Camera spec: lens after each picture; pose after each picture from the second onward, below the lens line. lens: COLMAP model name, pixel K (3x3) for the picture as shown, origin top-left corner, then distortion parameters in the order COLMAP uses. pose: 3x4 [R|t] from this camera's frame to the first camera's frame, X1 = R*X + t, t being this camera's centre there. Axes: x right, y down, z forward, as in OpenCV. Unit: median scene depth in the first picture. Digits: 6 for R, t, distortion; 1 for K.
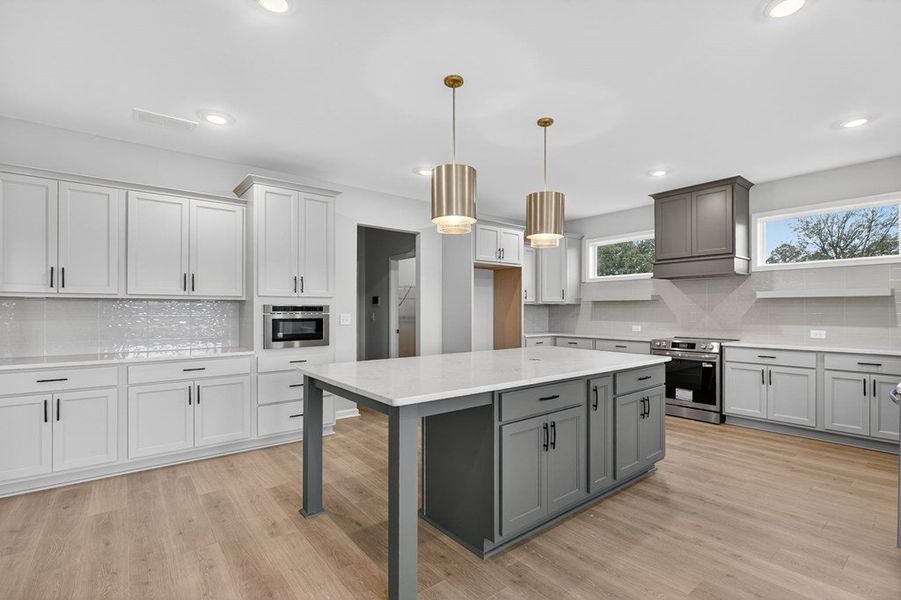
lens RADIAL K [[405.5, 0, 453.3], [0, 405.5, 310.4], [0, 0, 1]] dist [-0.001667, -0.000436]
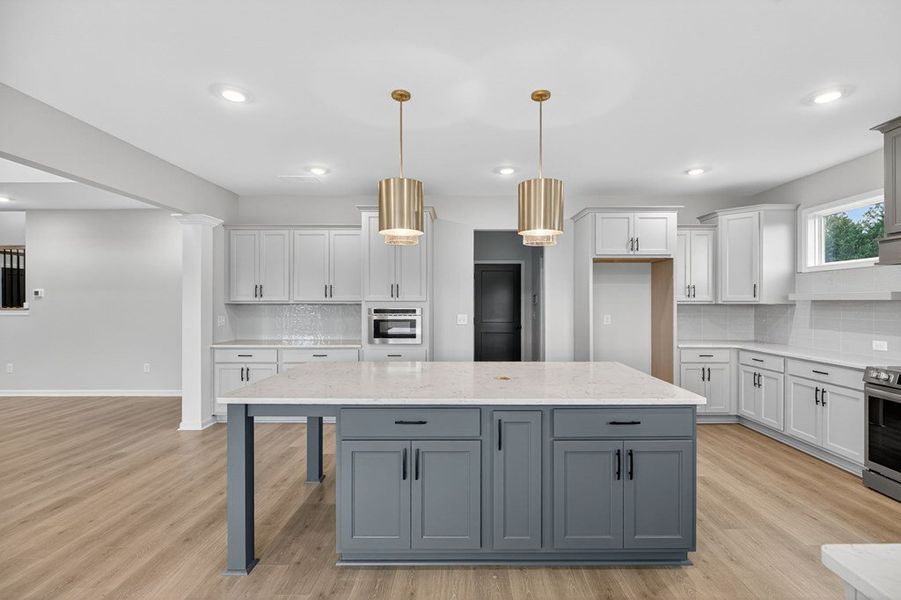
lens RADIAL K [[400.9, 0, 462.7], [0, 400.9, 302.5], [0, 0, 1]] dist [-0.001561, -0.000410]
pose [[0.786191, 0.001102, -0.617983, 0.502164], [-0.001279, 0.999999, 0.000156, -0.030441], [0.617983, 0.000668, 0.786191, 0.205848]]
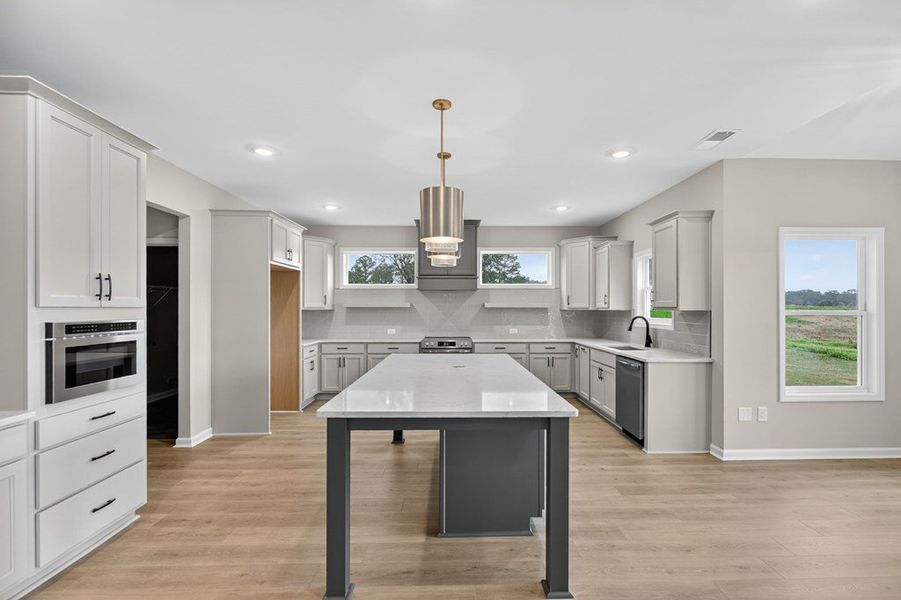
lens RADIAL K [[411.6, 0, 447.3], [0, 411.6, 308.4], [0, 0, 1]] dist [-0.000979, -0.000016]
pose [[0.625816, -0.000689, 0.779971, -0.544567], [0.000442, 1.000000, 0.000529, -0.032671], [-0.779971, 0.000013, 0.625816, 0.225977]]
